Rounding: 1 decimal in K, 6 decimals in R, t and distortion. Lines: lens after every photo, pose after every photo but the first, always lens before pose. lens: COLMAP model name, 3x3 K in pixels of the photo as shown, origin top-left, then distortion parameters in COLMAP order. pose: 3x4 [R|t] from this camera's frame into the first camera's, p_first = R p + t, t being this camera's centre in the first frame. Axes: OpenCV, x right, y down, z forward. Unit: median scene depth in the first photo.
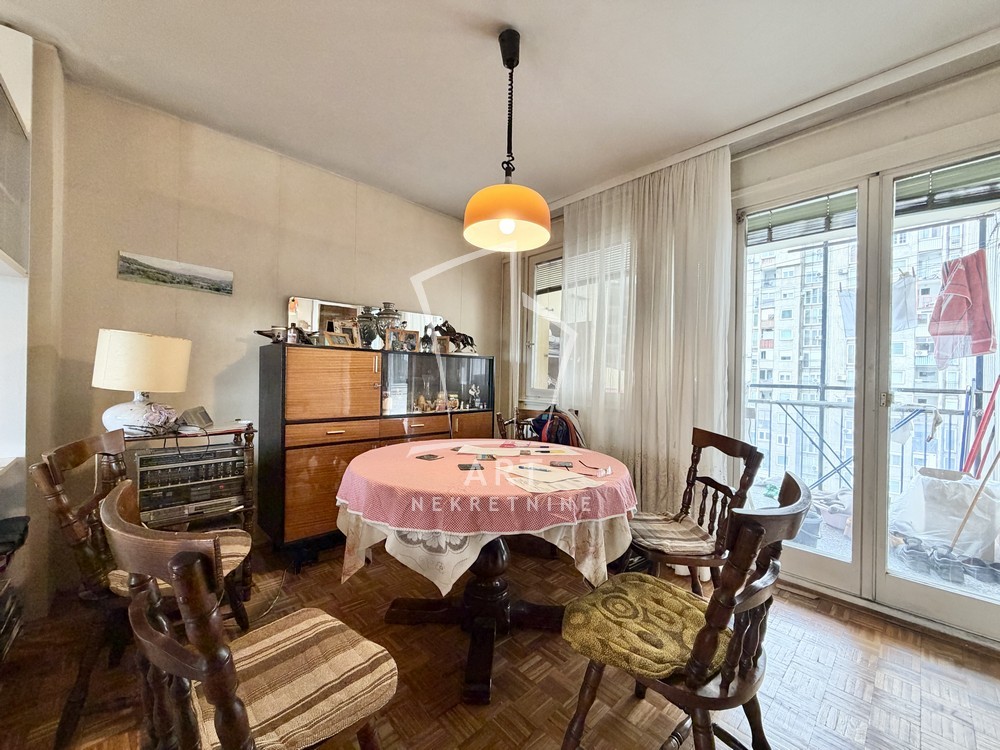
lens RADIAL K [[401.0, 0, 500.5], [0, 401.0, 373.1], [0, 0, 1]] dist [0.001518, 0.000423]
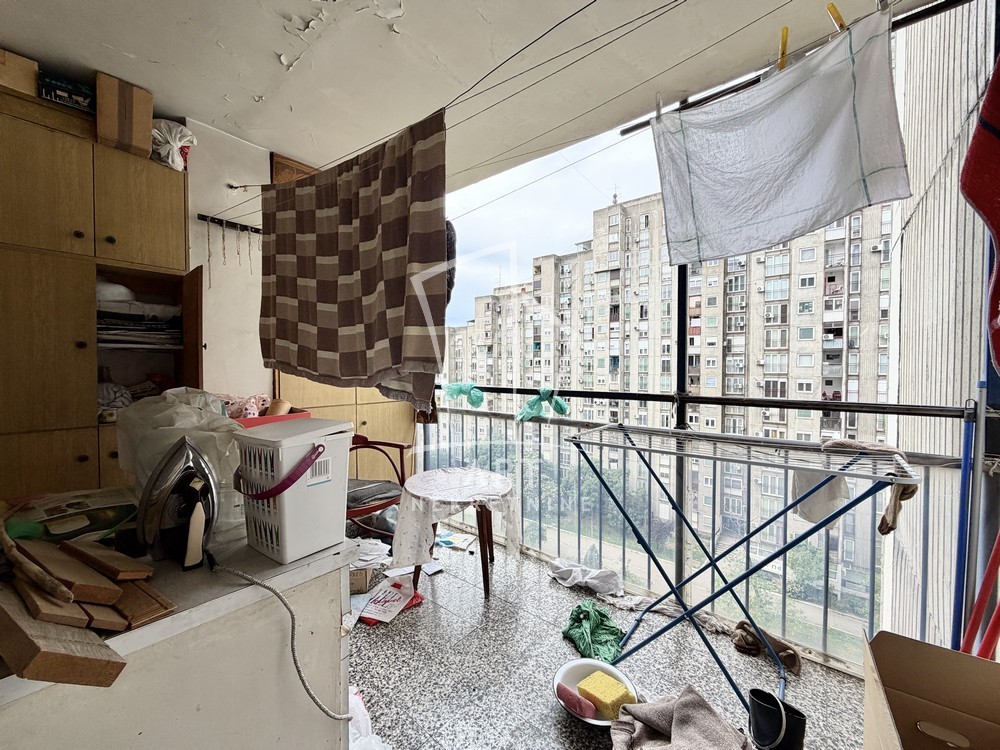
lens RADIAL K [[401.0, 0, 500.3], [0, 401.0, 371.8], [0, 0, 1]] dist [0.001518, 0.000423]
pose [[0.991827, -0.024619, 0.125195, 0.614549], [0.021974, 0.999506, 0.022463, -0.016538], [-0.125686, -0.019528, 0.991878, 0.632791]]
